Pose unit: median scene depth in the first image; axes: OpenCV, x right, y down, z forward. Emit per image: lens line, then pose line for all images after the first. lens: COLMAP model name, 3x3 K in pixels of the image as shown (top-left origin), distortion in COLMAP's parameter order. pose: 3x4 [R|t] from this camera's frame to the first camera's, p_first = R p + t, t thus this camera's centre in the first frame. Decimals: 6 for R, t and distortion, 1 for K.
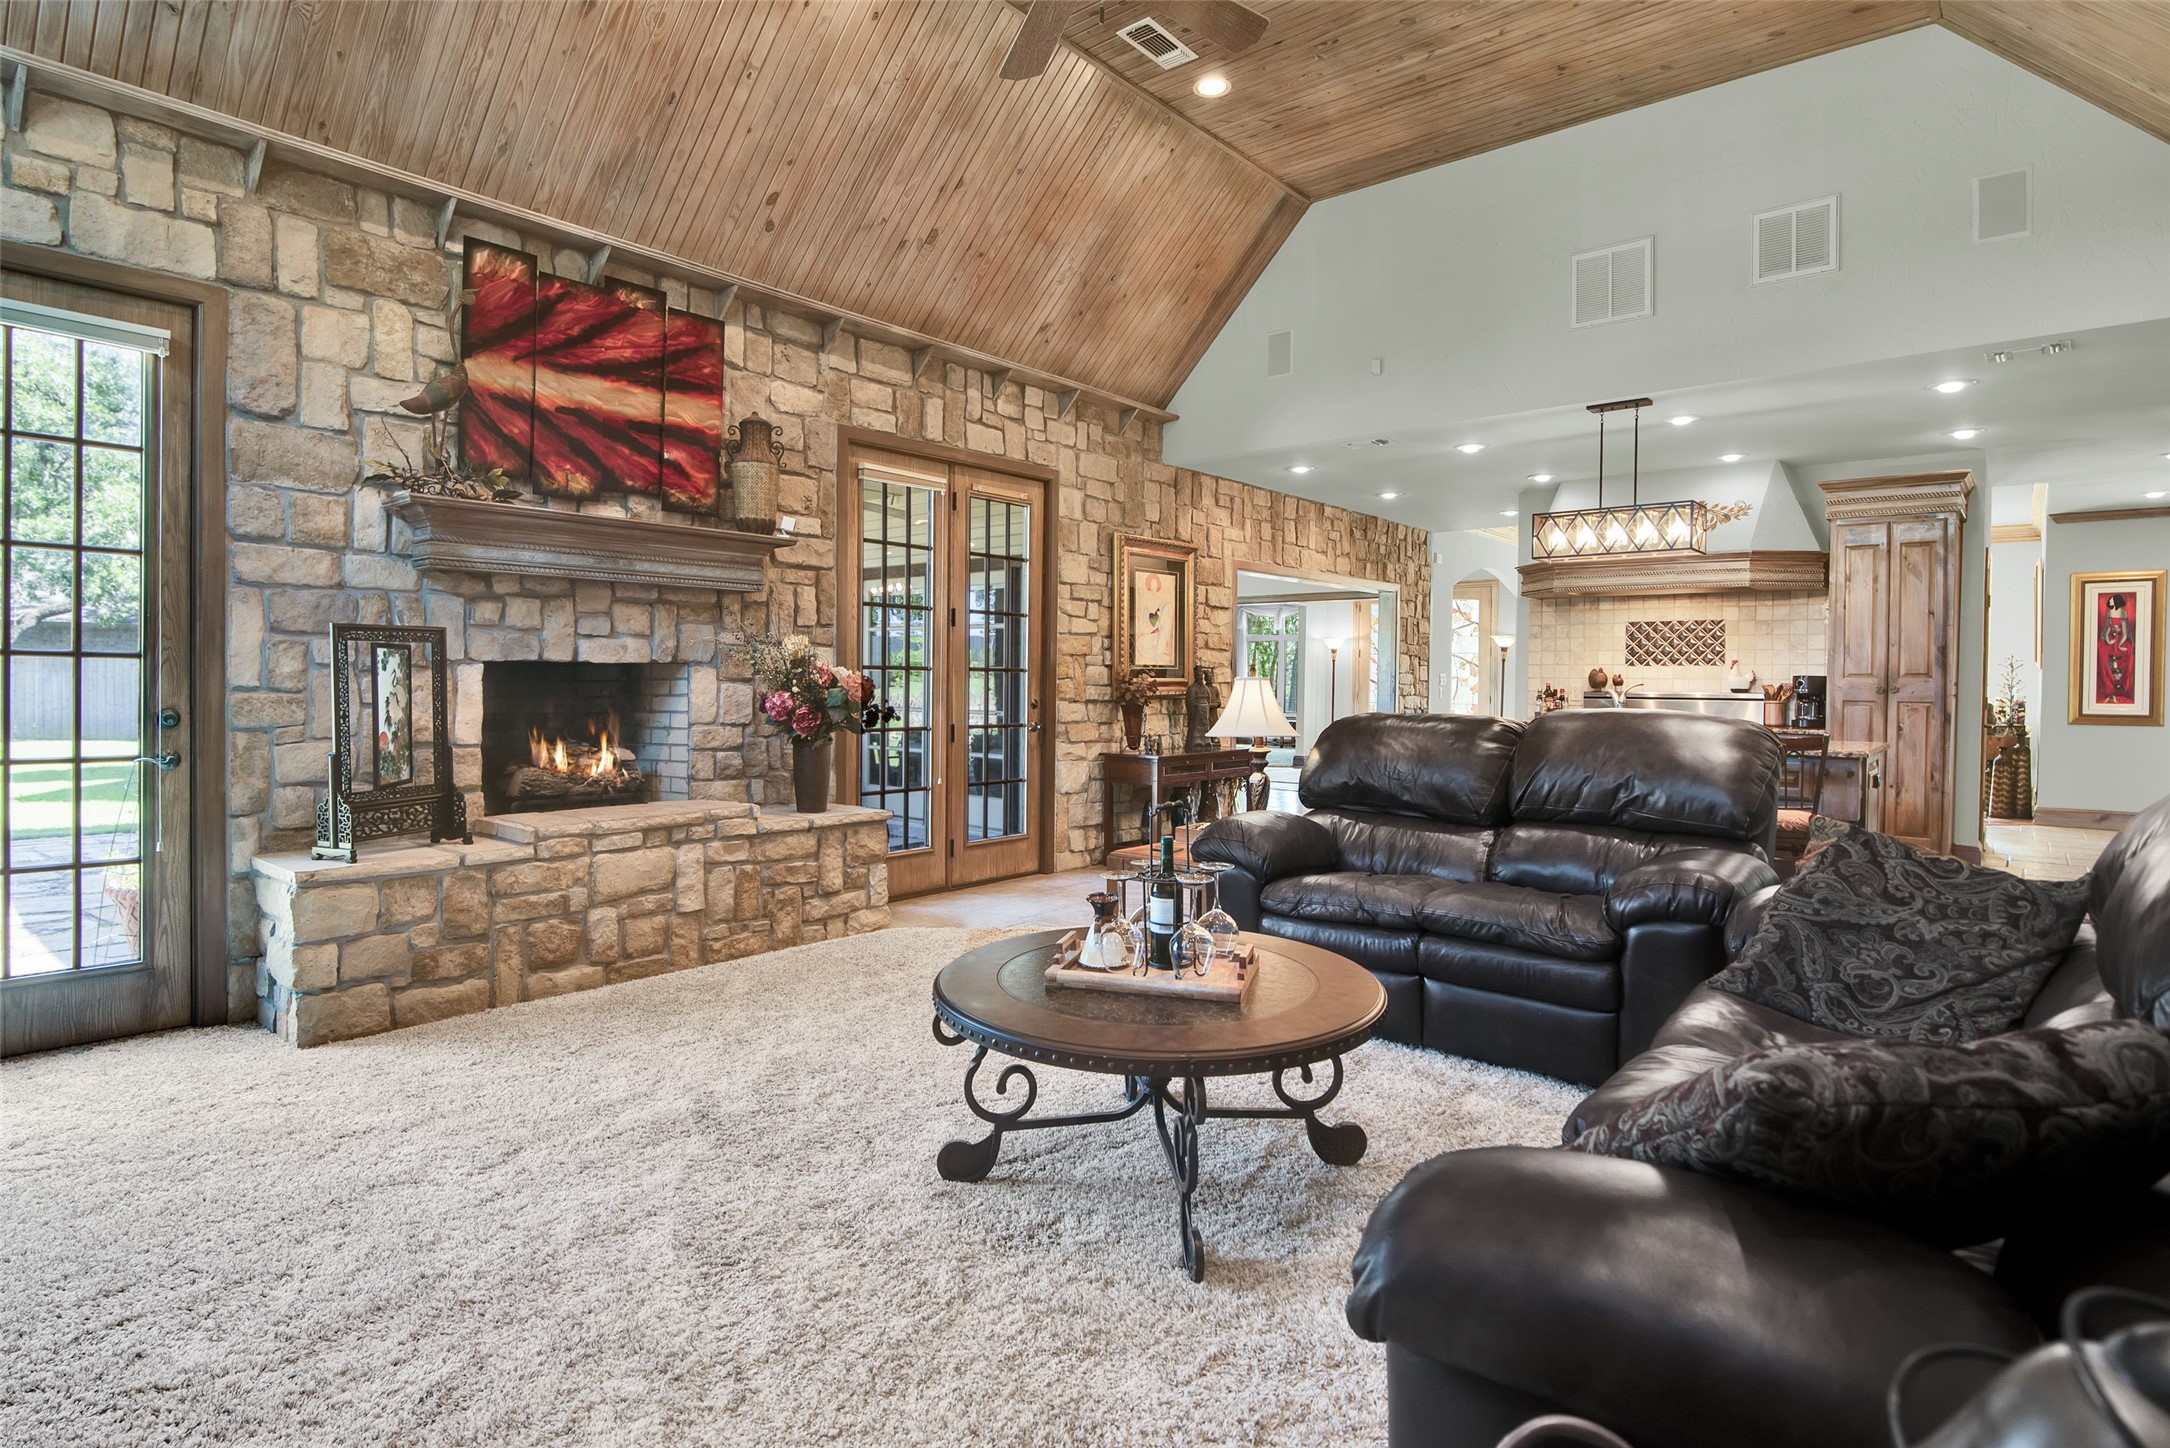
lens RADIAL K [[1133.7, 0, 1029.2], [0, 1133.7, 701.2], [0, 0, 1]] dist [-0.016493, -0.000002]
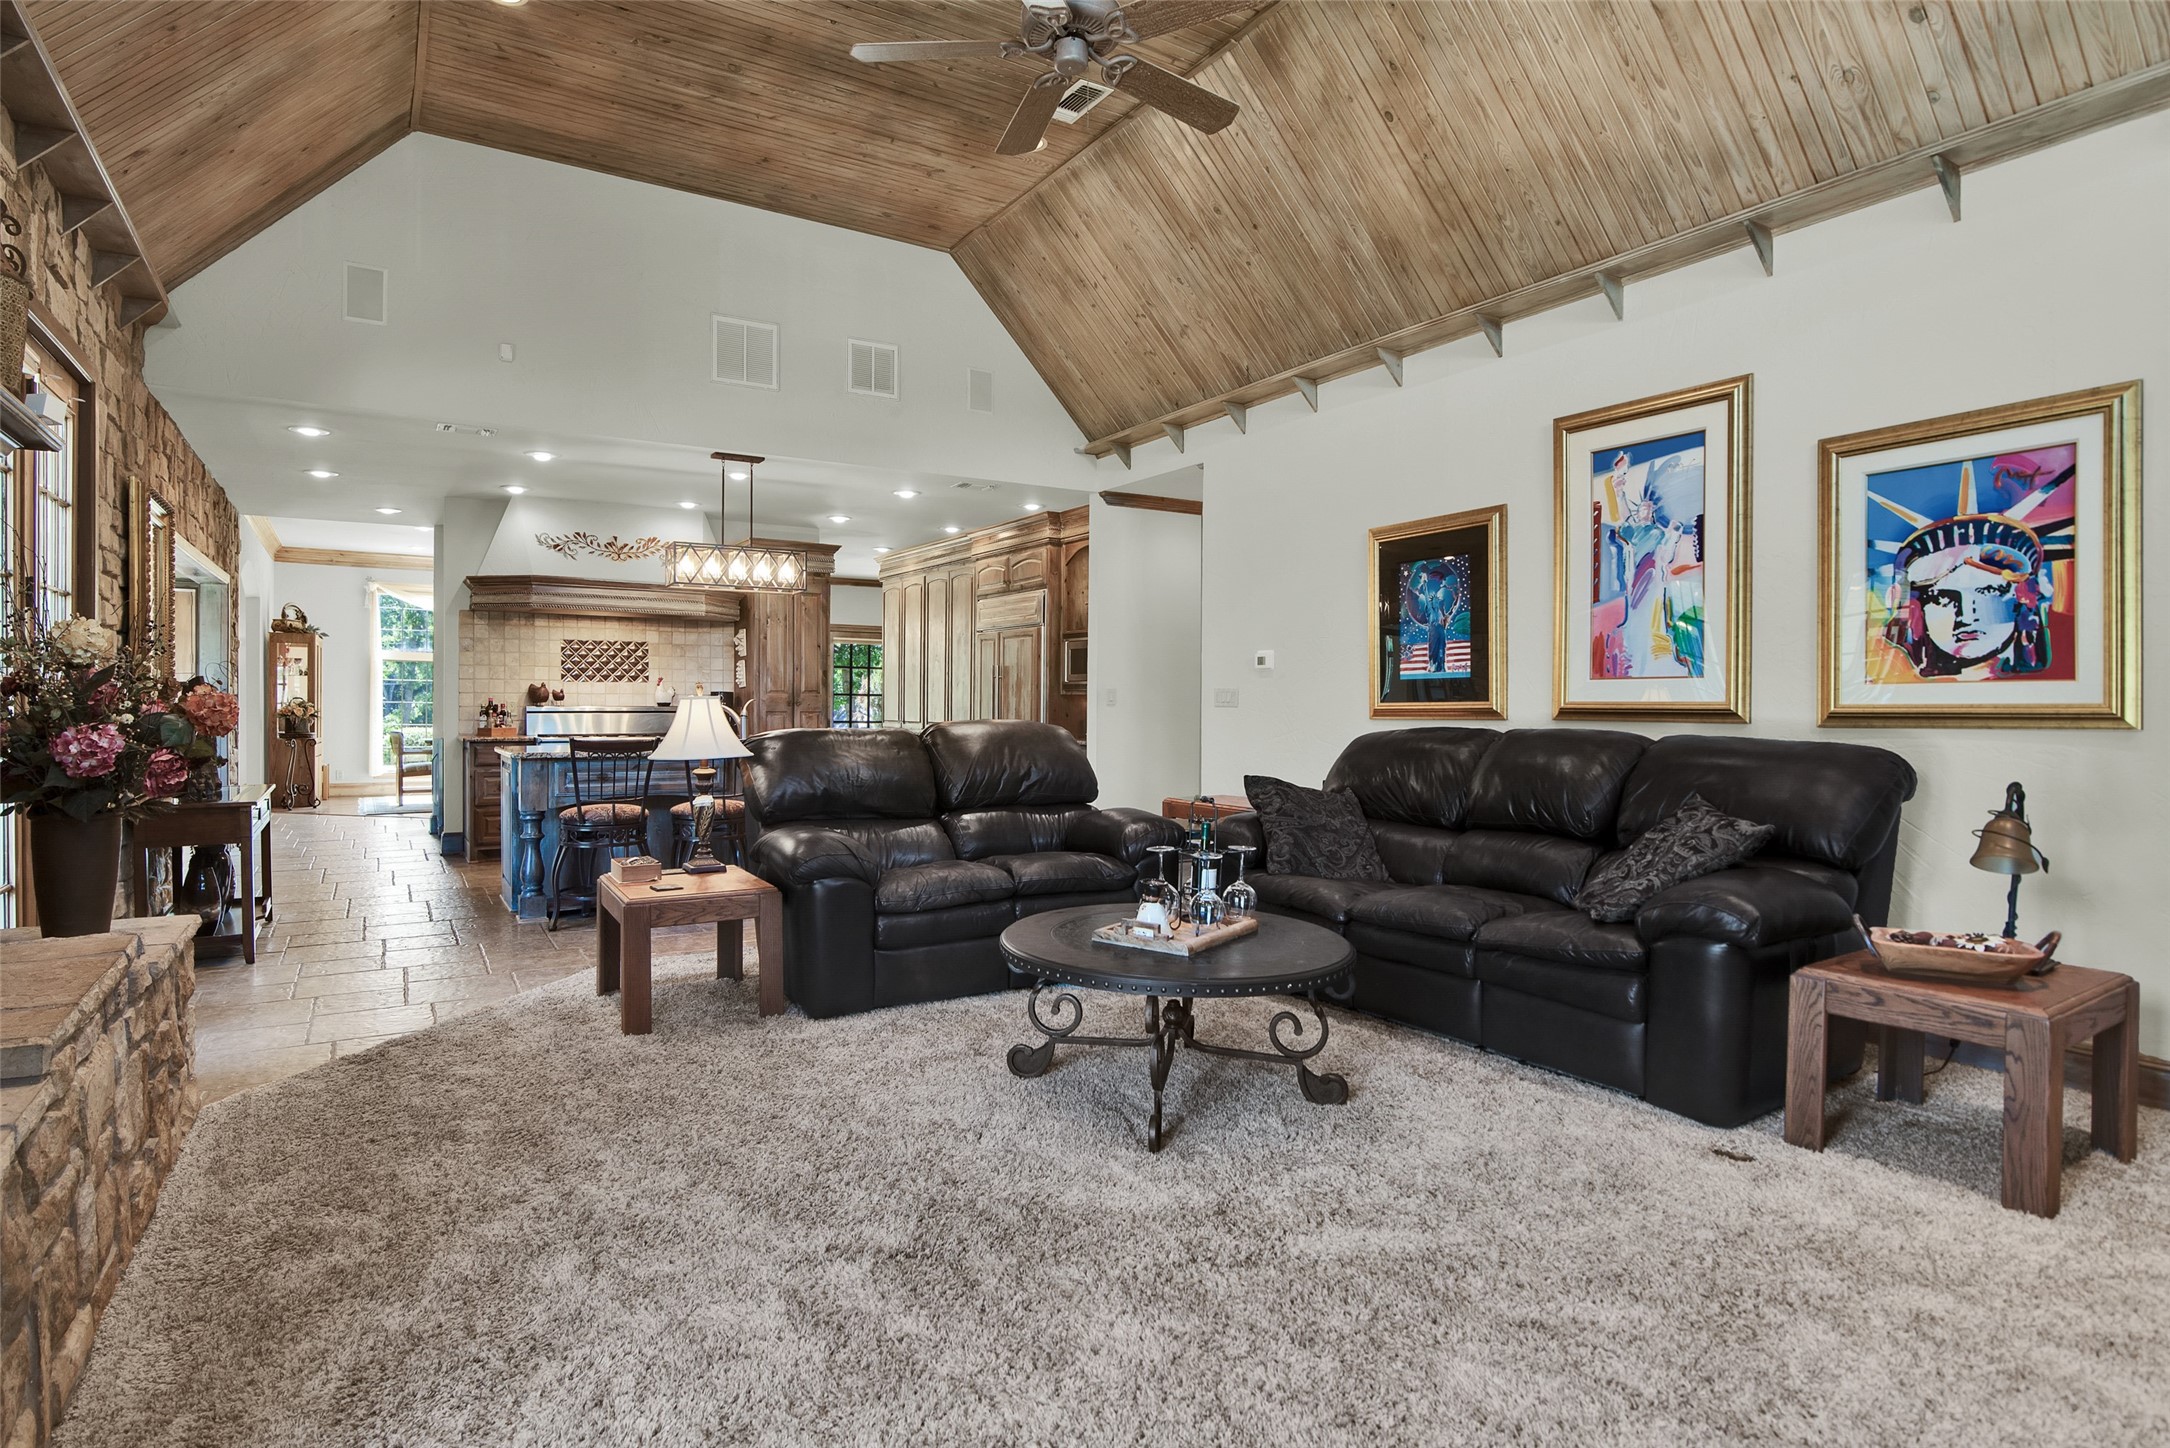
lens RADIAL K [[1168.9, 0, 1079.0], [0, 1168.9, 710.0], [0, 0, 1]] dist [0.000484, -0.000649]
pose [[0.287052, -0.012871, 0.957828, -0.631056], [0.014752, 0.999851, 0.009014, -0.012544], [-0.957801, 0.011542, 0.287199, 0.392345]]
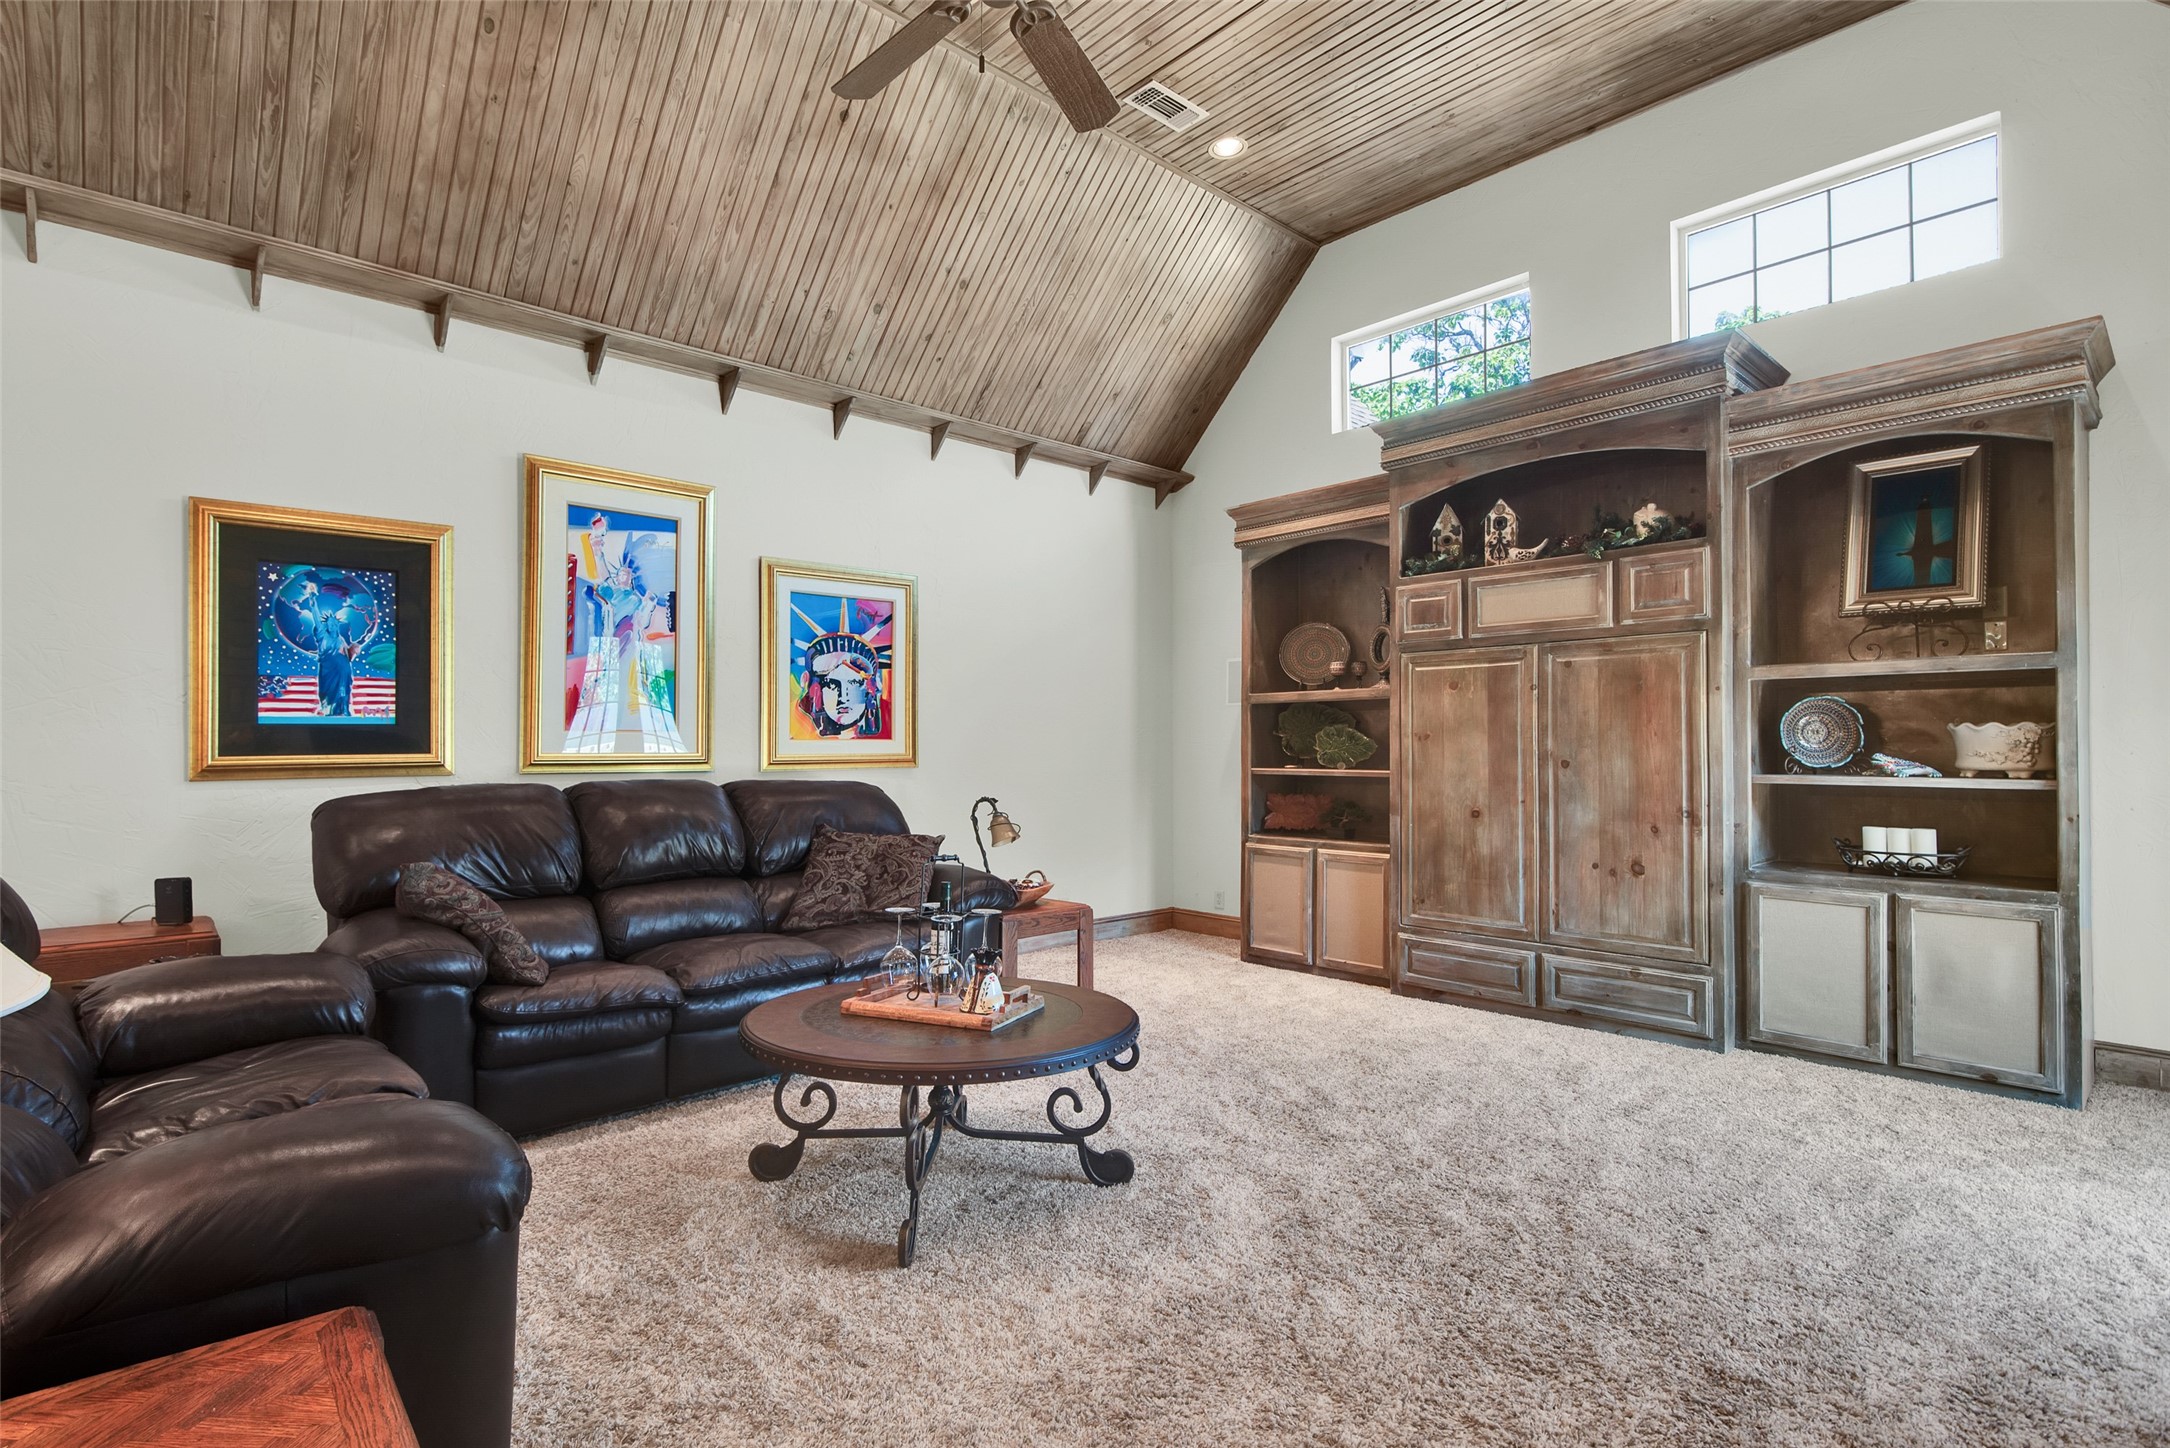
lens RADIAL K [[1066.2, 0, 1023.8], [0, 1066.2, 754.1], [0, 0, 1]] dist [-0.001225, -0.000440]
pose [[-0.993056, -0.006672, 0.117456, -0.039474], [-0.004145, 0.999755, 0.021744, -0.025159], [-0.117572, 0.021106, -0.992840, 1.116613]]
